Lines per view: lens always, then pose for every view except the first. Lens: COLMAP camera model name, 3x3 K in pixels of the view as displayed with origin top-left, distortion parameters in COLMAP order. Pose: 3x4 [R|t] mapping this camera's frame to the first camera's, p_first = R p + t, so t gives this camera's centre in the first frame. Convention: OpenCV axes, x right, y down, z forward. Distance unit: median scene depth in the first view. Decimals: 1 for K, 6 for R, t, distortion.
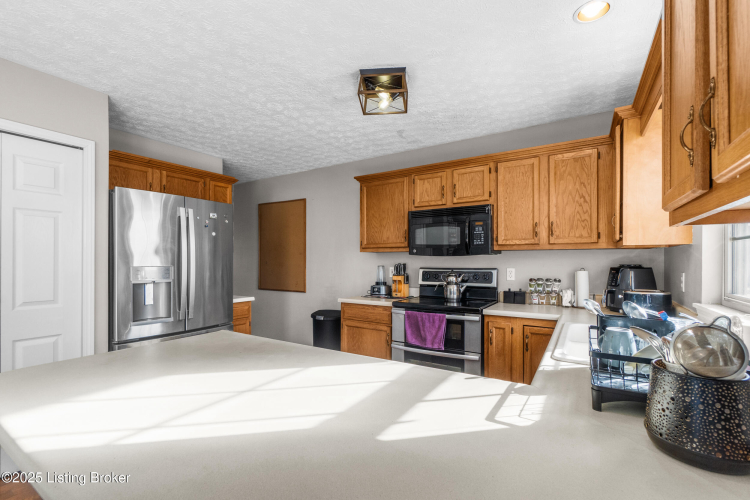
lens RADIAL K [[327.2, 0, 375.5], [0, 327.2, 263.0], [0, 0, 1]] dist [-0.007532, 0.000249]
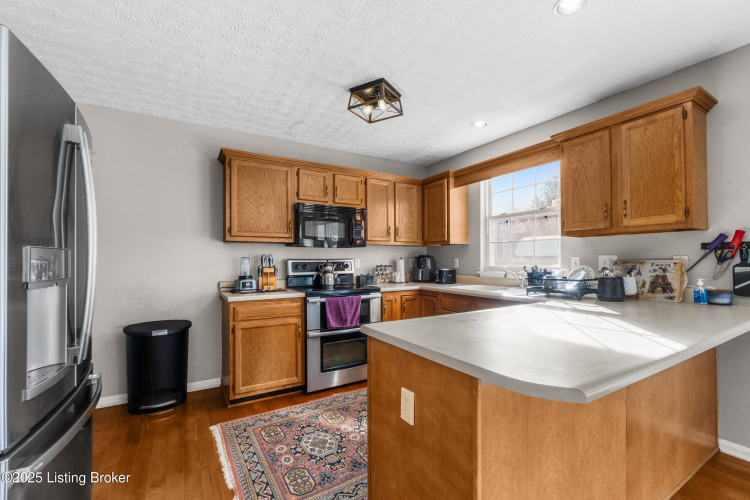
lens RADIAL K [[327.2, 0, 374.1], [0, 327.2, 255.7], [0, 0, 1]] dist [-0.007532, 0.000249]
pose [[0.447522, 0.007983, 0.894237, -0.735240], [0.010516, 0.999844, -0.014188, 0.023928], [-0.894211, 0.015753, 0.447368, 0.359421]]
